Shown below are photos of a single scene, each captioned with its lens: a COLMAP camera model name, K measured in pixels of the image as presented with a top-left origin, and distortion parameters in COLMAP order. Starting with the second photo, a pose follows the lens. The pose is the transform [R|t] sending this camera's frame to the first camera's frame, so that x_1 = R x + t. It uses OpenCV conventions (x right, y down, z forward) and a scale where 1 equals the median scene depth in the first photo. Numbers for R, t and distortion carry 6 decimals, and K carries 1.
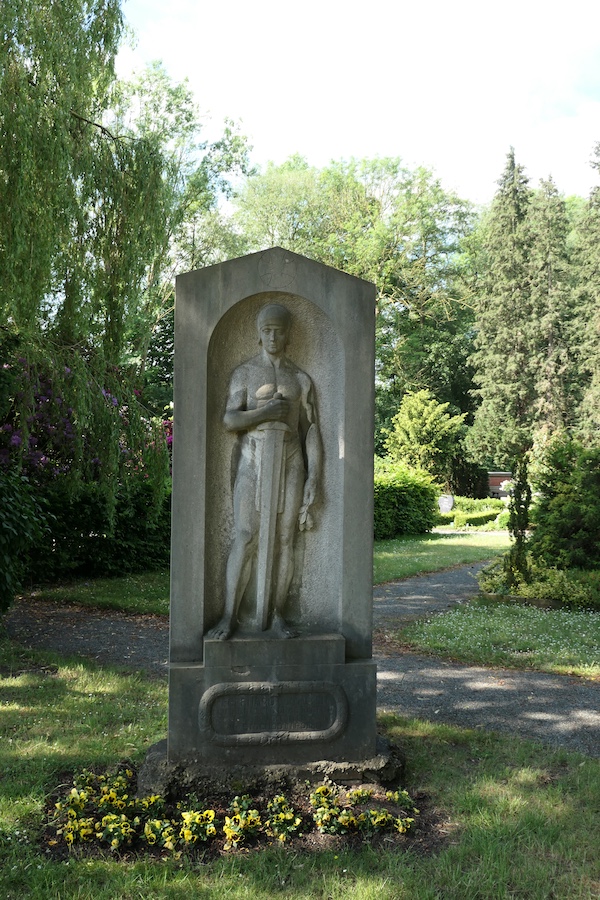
lens RADIAL K [[852.2, 0, 299.5], [0, 852.2, 450.5], [0, 0, 1]] dist [0.008805, 0.000000]
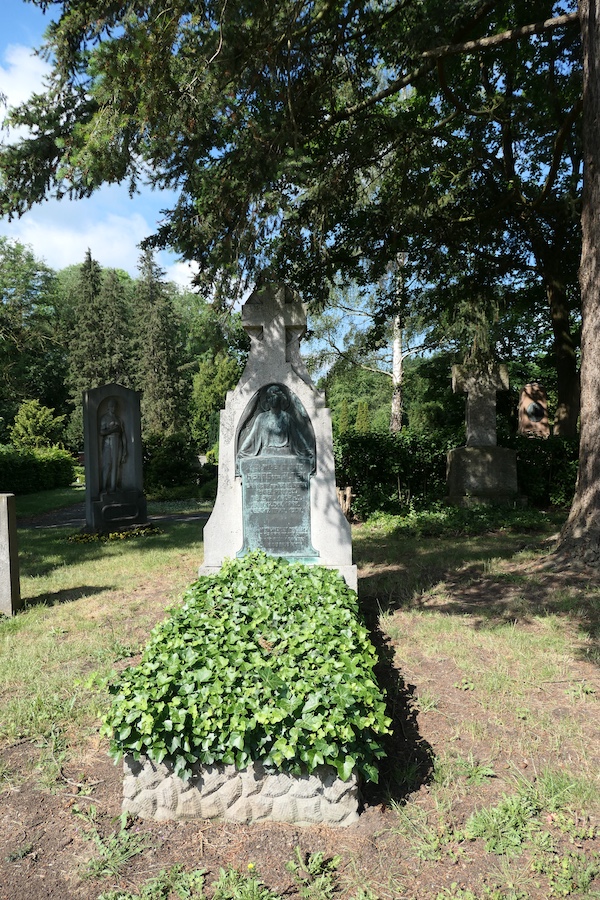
lens RADIAL K [[622.2, 0, 299.8], [0, 622.2, 447.7], [0, 0, 1]] dist [-0.007095, -0.000214]
pose [[0.821889, -0.038697, 0.568331, -0.105267], [0.028305, 0.999232, 0.027104, -0.002189], [-0.568943, -0.006190, 0.822353, -0.189179]]
